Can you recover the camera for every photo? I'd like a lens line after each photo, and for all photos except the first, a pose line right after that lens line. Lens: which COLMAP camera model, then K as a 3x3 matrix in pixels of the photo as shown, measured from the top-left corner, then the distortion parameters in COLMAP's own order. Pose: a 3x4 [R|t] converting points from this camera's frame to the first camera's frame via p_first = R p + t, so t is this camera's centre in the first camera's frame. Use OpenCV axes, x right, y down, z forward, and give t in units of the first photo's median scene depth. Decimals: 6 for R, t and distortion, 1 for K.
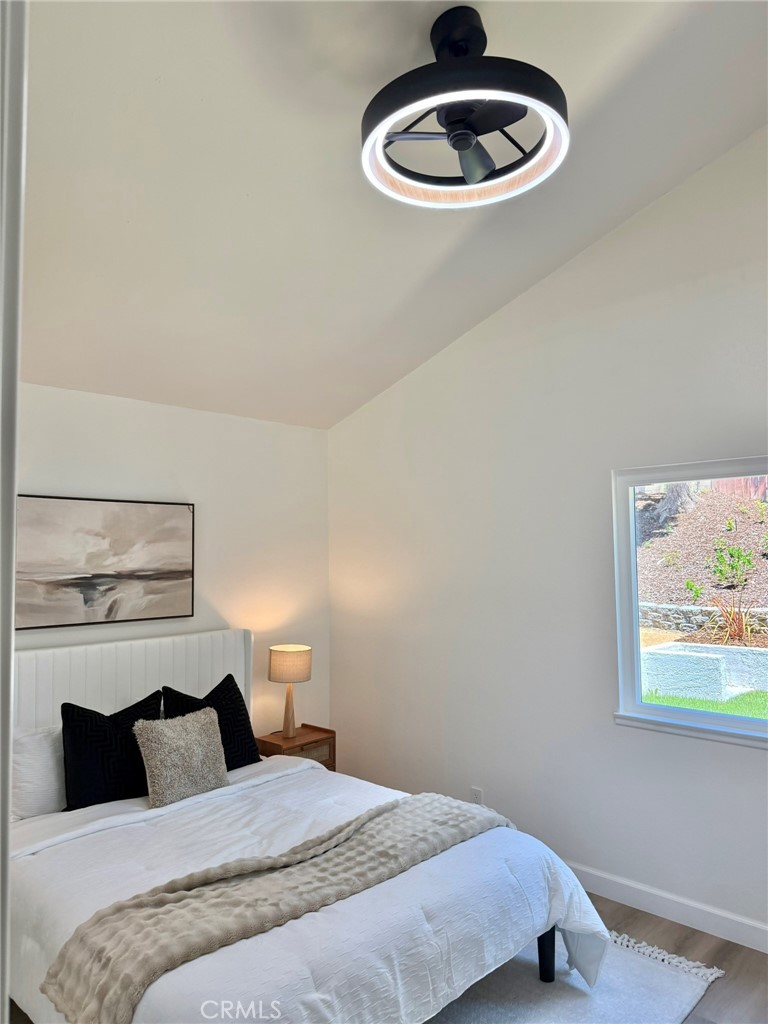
lens RADIAL K [[708.1, 0, 384.0], [0, 708.1, 512.0], [0, 0, 1]] dist [0.084966, -0.104916]
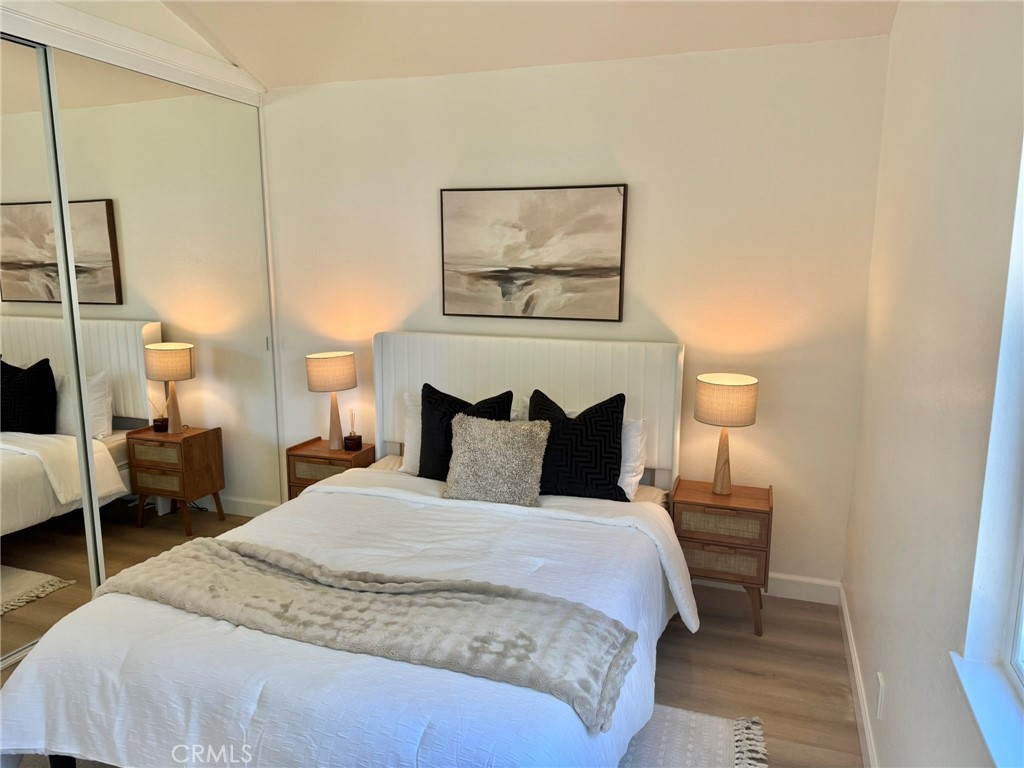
lens RADIAL K [[708.1, 0, 511.3], [0, 708.1, 386.1], [0, 0, 1]] dist [0.084966, -0.104916]
pose [[0.411842, 0.175094, -0.894275, 0.499184], [0.047938, 0.975844, 0.213142, 0.037359], [0.909994, -0.130651, 0.393500, 0.589398]]
